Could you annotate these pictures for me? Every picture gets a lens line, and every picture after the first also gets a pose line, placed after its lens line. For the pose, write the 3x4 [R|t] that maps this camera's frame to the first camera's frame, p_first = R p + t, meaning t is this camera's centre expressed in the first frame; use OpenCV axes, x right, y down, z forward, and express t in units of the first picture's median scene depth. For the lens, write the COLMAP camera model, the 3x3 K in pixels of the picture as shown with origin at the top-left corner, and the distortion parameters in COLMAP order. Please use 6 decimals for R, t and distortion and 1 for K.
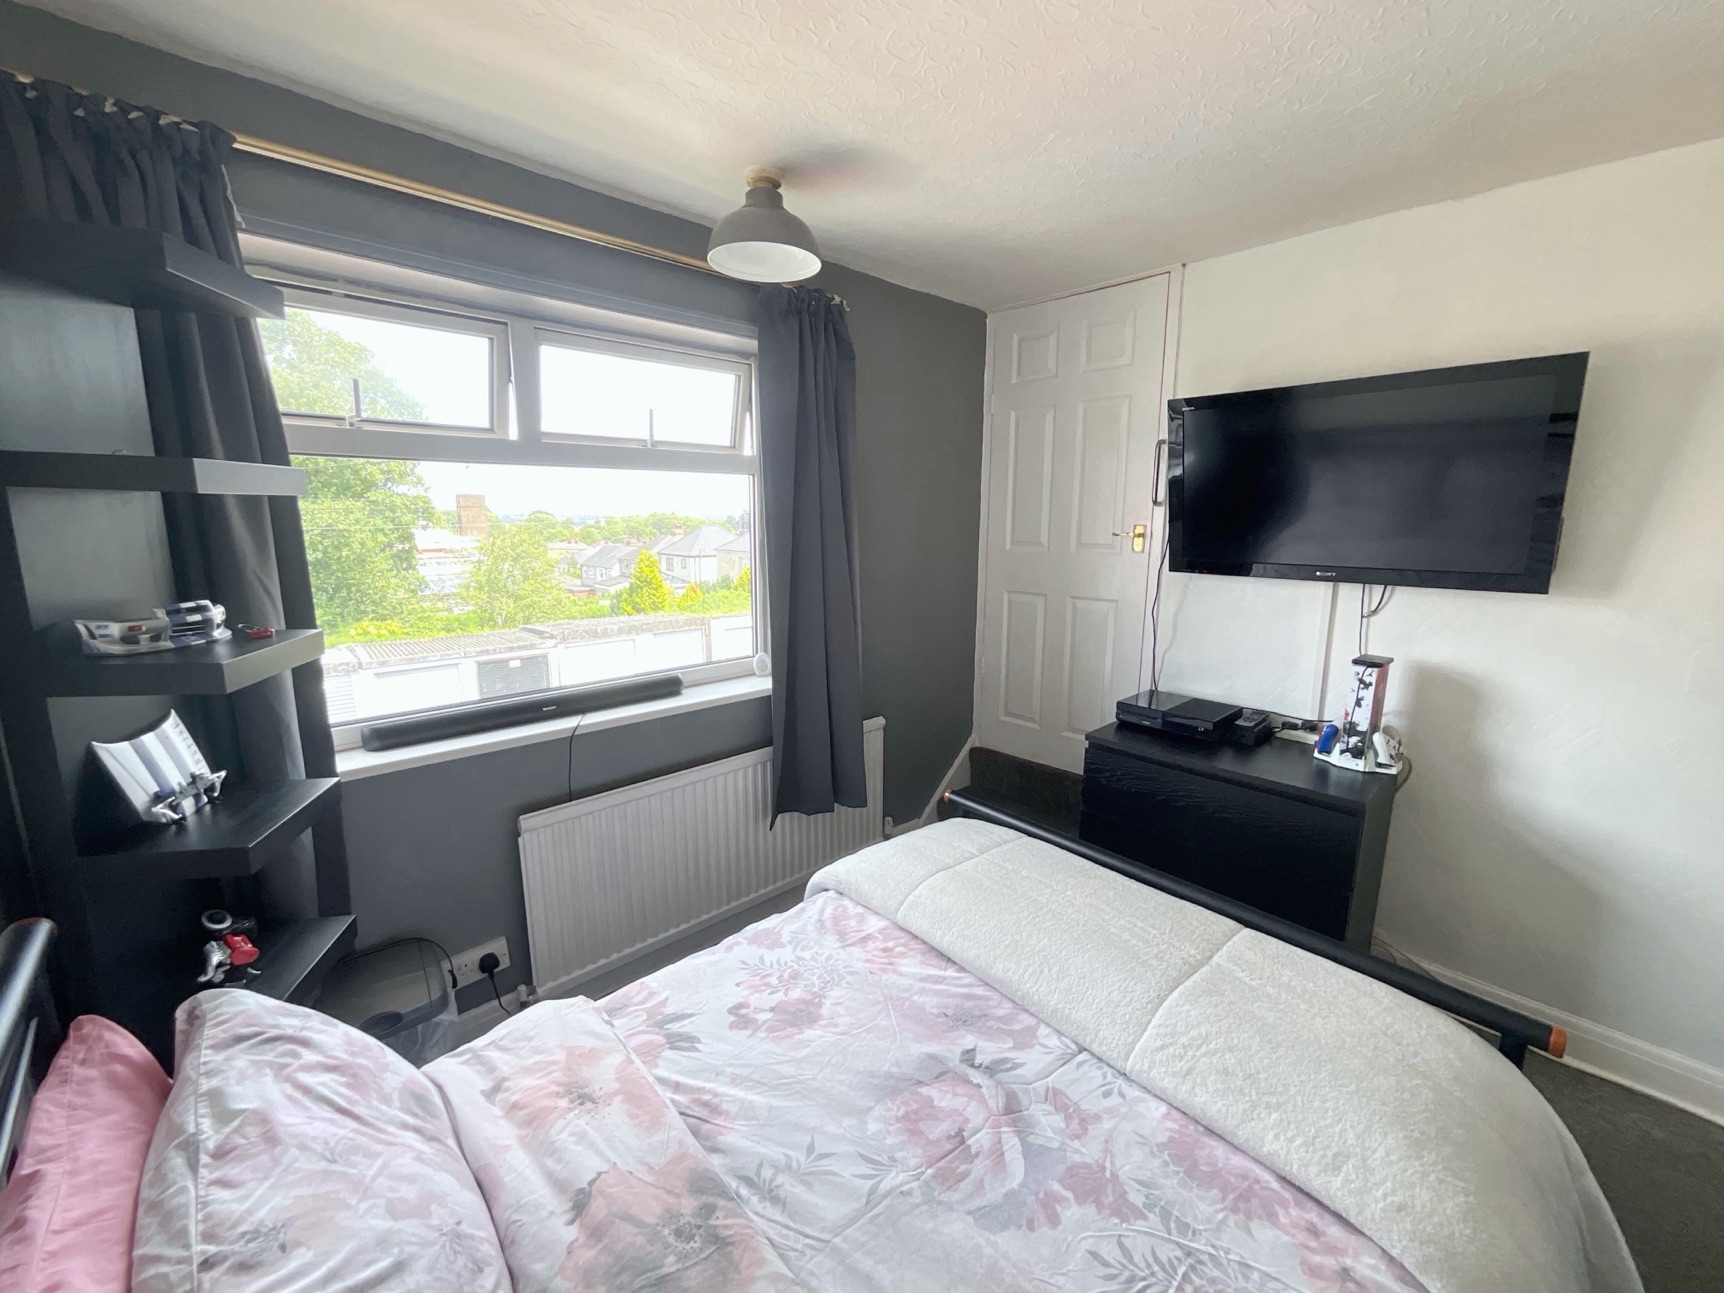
lens RADIAL K [[700.8, 0, 862.0], [0, 700.8, 646.5], [0, 0, 1]] dist [-0.005421, 0.004653]
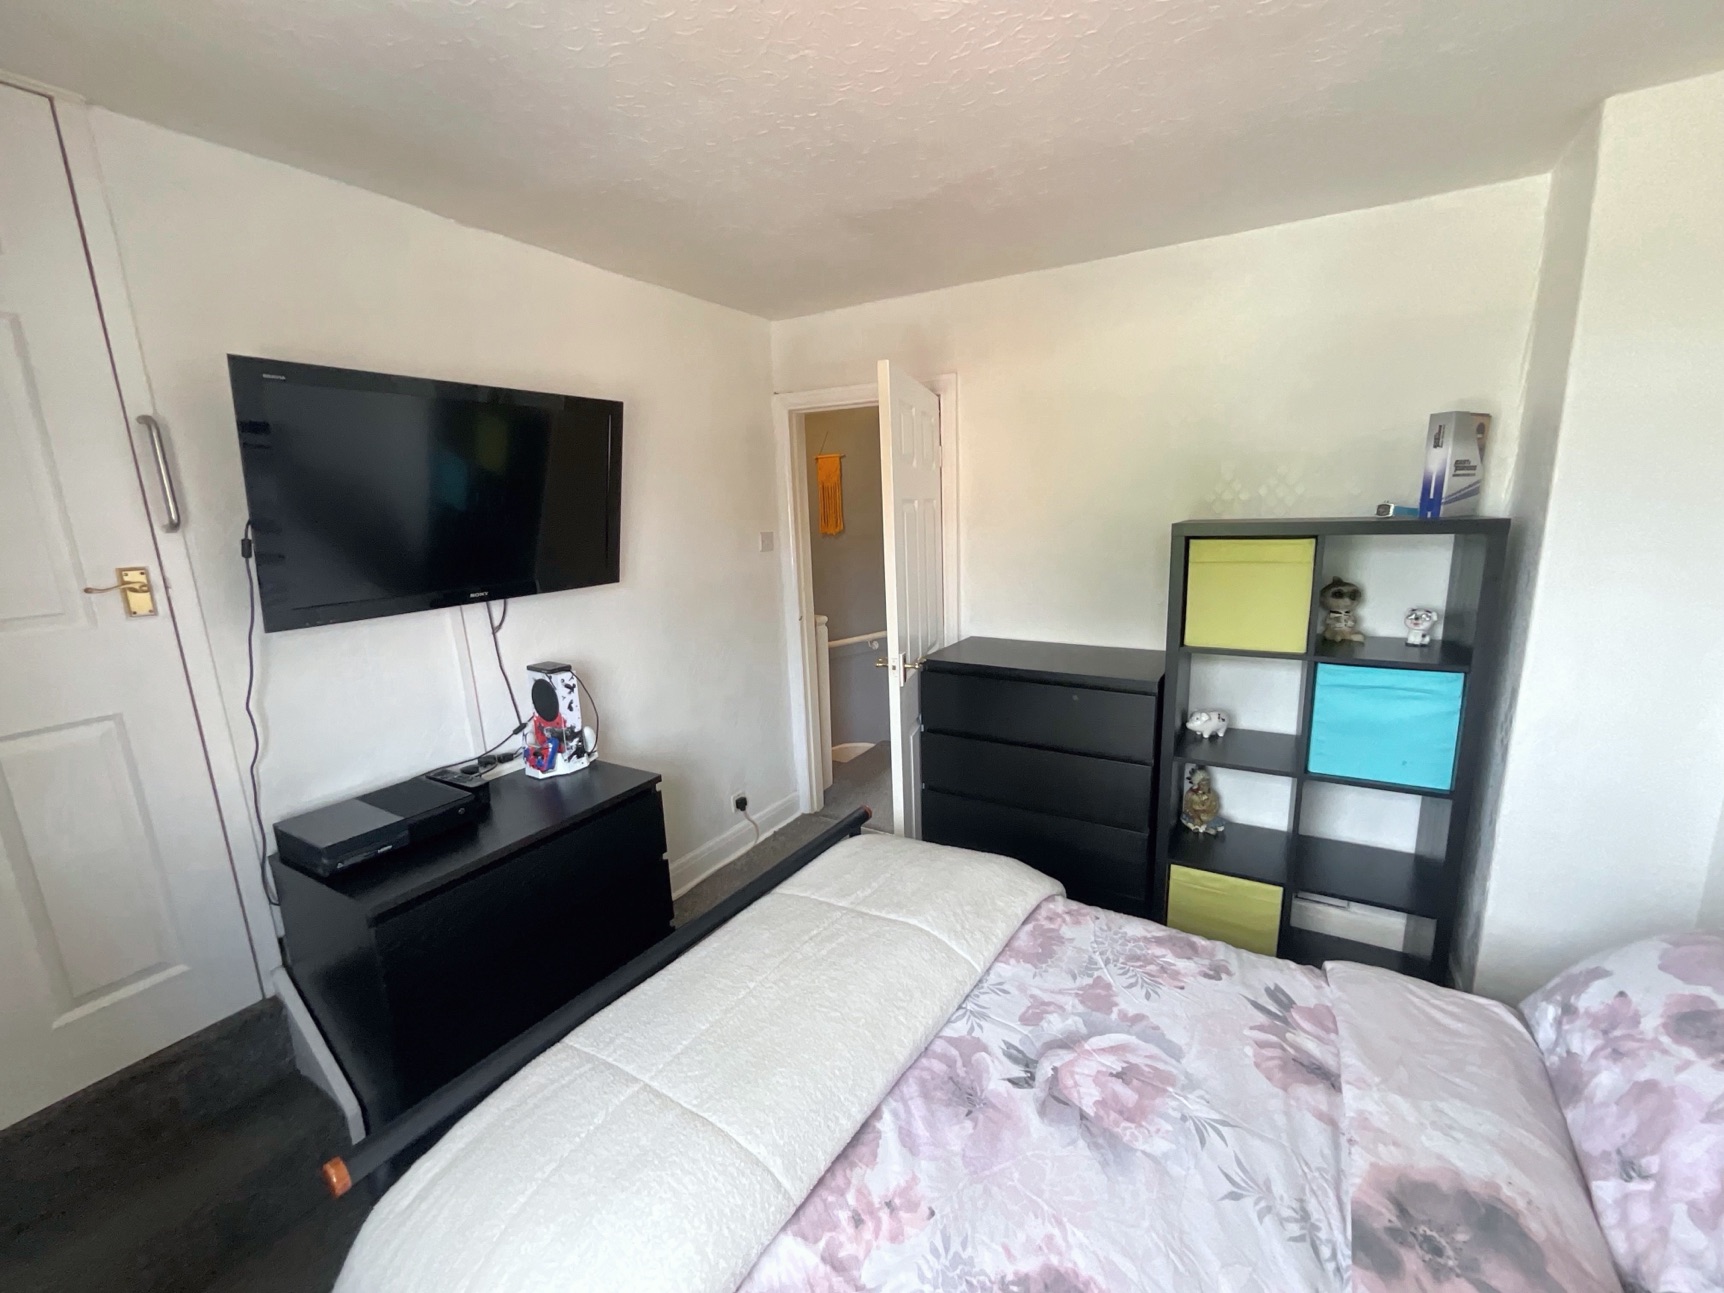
lens RADIAL K [[700.8, 0, 862.0], [0, 700.8, 646.5], [0, 0, 1]] dist [-0.005421, 0.004653]
pose [[-0.259670, -0.189916, 0.946838, -0.588480], [0.219063, 0.943327, 0.249290, -0.268376], [-0.940523, 0.272150, -0.203350, 1.239201]]
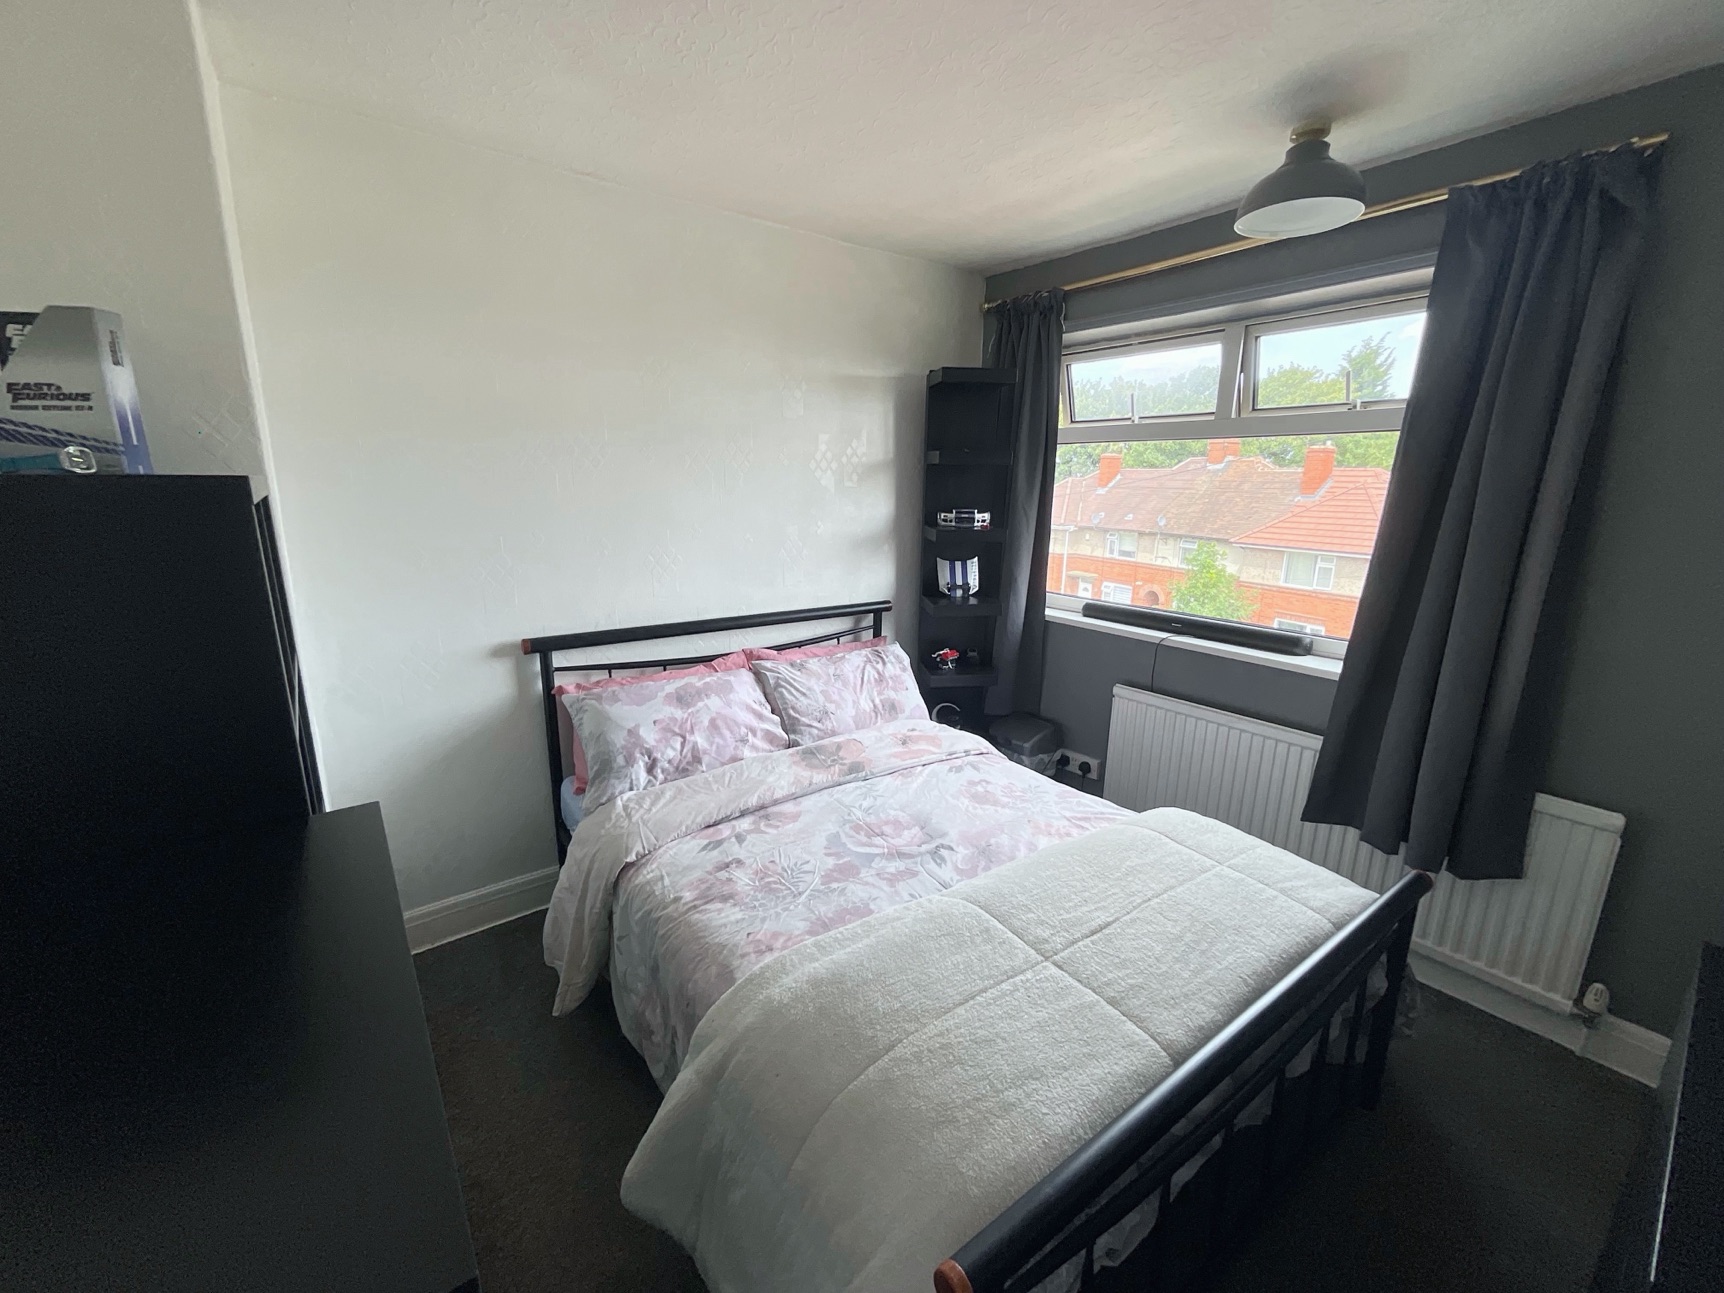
lens RADIAL K [[700.8, 0, 862.0], [0, 700.8, 646.5], [0, 0, 1]] dist [-0.005421, 0.004653]
pose [[-0.104602, 0.217681, -0.970399, 1.462335], [-0.203624, 0.950392, 0.235142, -0.101267], [0.973445, 0.222193, -0.055088, 0.821432]]
